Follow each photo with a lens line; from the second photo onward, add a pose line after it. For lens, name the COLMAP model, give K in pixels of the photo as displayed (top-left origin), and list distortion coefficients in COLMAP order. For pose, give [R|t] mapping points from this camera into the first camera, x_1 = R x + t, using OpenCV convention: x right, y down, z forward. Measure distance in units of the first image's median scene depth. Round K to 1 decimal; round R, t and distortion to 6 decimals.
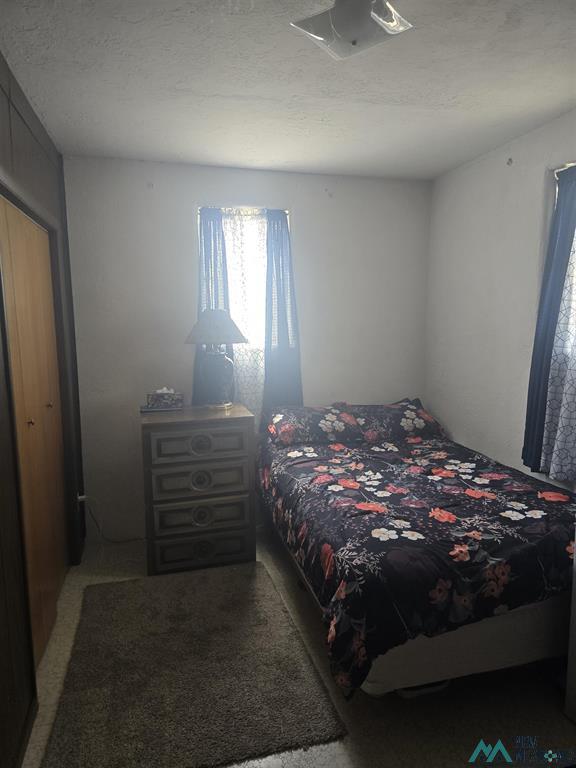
lens RADIAL K [[512.0, 0, 289.7], [0, 512.0, 383.7], [0, 0, 1]] dist [0.034543, -0.037937]
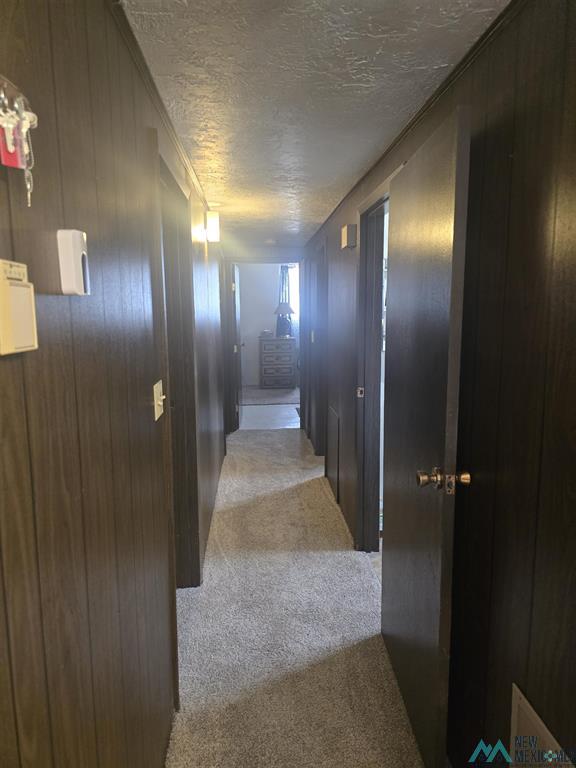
lens RADIAL K [[512.0, 0, 287.9], [0, 512.0, 383.7], [0, 0, 1]] dist [0.034543, -0.037937]
pose [[0.978597, 0.020287, -0.204783, 0.491897], [-0.018798, 0.999781, 0.009213, 0.298038], [0.204925, -0.005167, 0.978764, -1.876578]]
